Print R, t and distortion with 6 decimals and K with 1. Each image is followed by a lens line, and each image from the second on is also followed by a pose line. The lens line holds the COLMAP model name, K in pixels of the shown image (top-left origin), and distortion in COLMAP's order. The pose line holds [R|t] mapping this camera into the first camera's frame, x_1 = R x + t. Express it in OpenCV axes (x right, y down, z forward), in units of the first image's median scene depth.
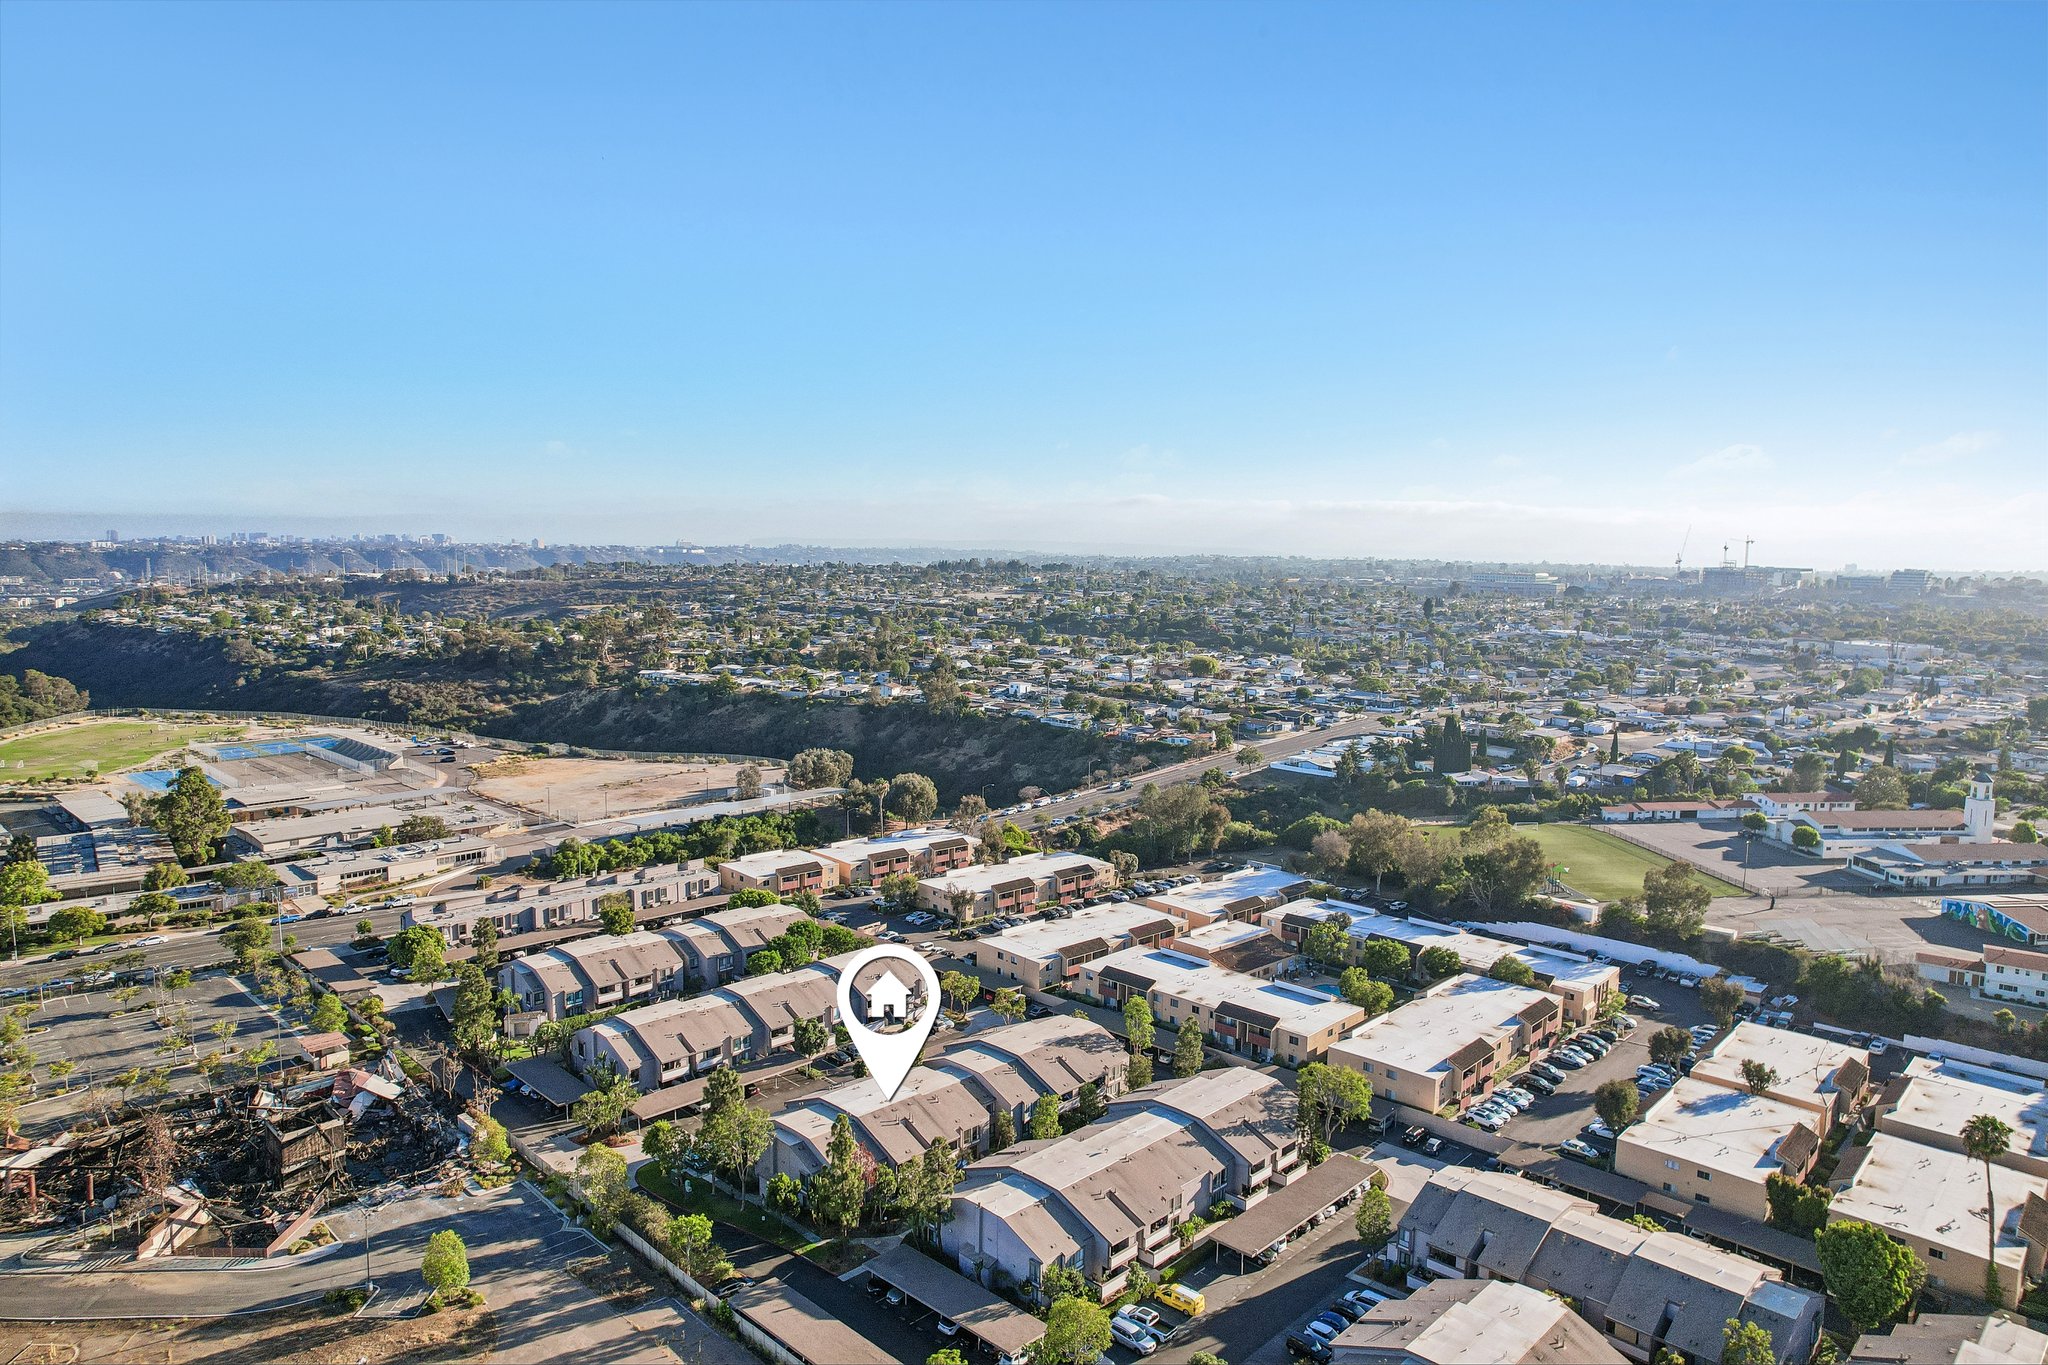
lens RADIAL K [[1308.4, 0, 1032.5], [0, 1308.4, 700.9], [0, 0, 1]] dist [-0.071402, 0.062512]
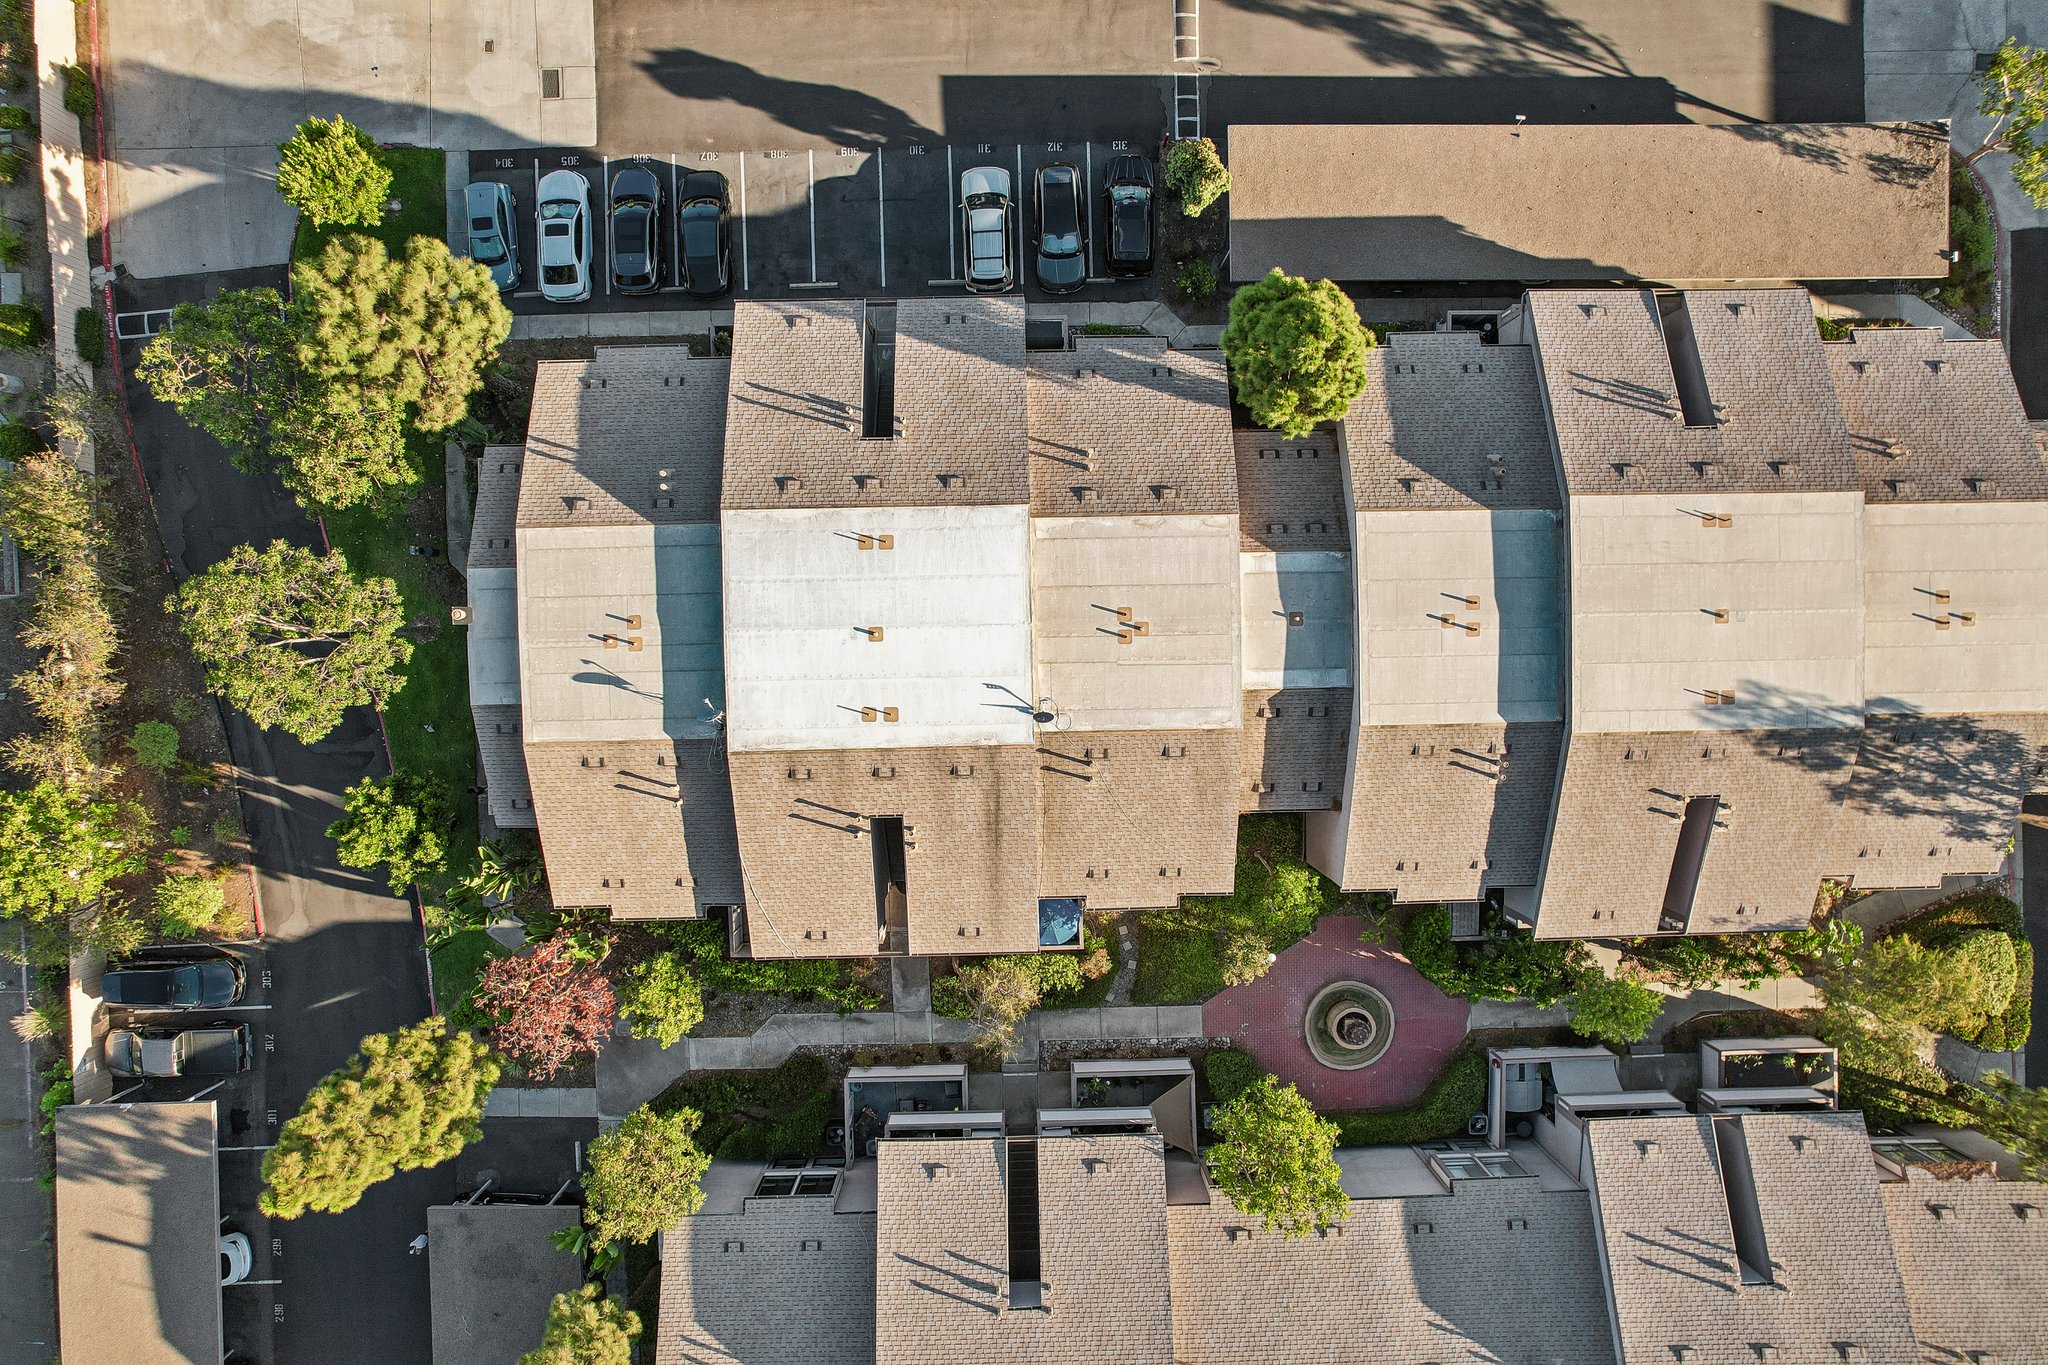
lens RADIAL K [[1308.4, 0, 1030.0], [0, 1308.4, 662.2], [0, 0, 1]] dist [-0.071402, 0.062512]
pose [[0.713735, 0.700343, 0.010067, -0.060450], [-0.100334, 0.088007, 0.991054, 0.026612], [0.693192, -0.708360, 0.133082, 0.583013]]
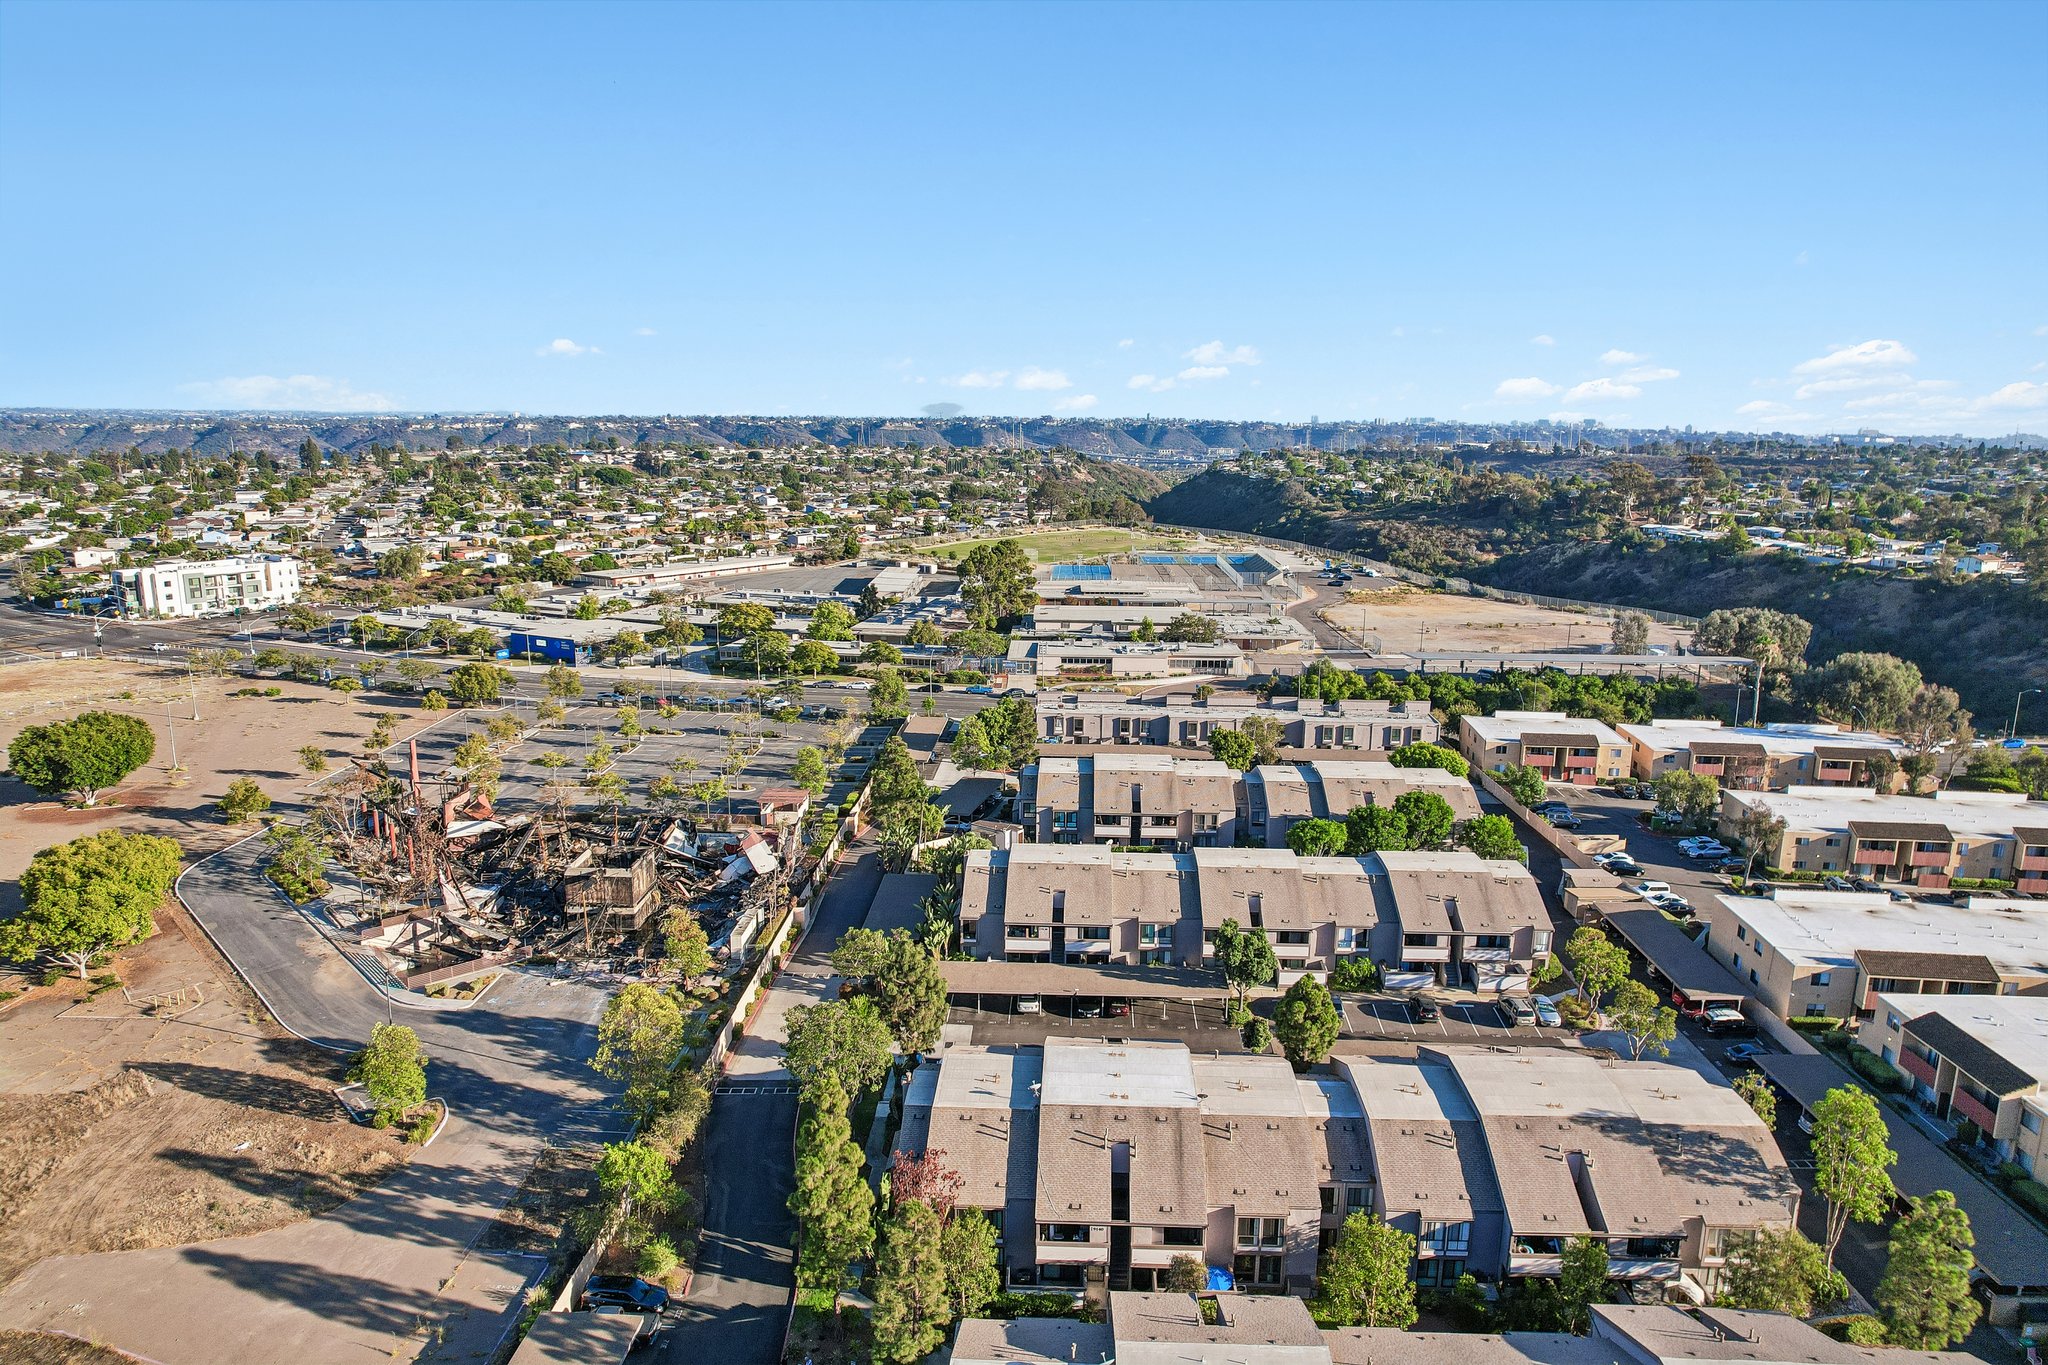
lens RADIAL K [[1308.4, 0, 1029.4], [0, 1308.4, 689.6], [0, 0, 1]] dist [-0.071402, 0.062512]
pose [[0.667911, 0.147902, -0.729397, 0.124726], [-0.093617, 0.988966, 0.114810, 0.055163], [0.738330, -0.008399, 0.674388, 0.369148]]
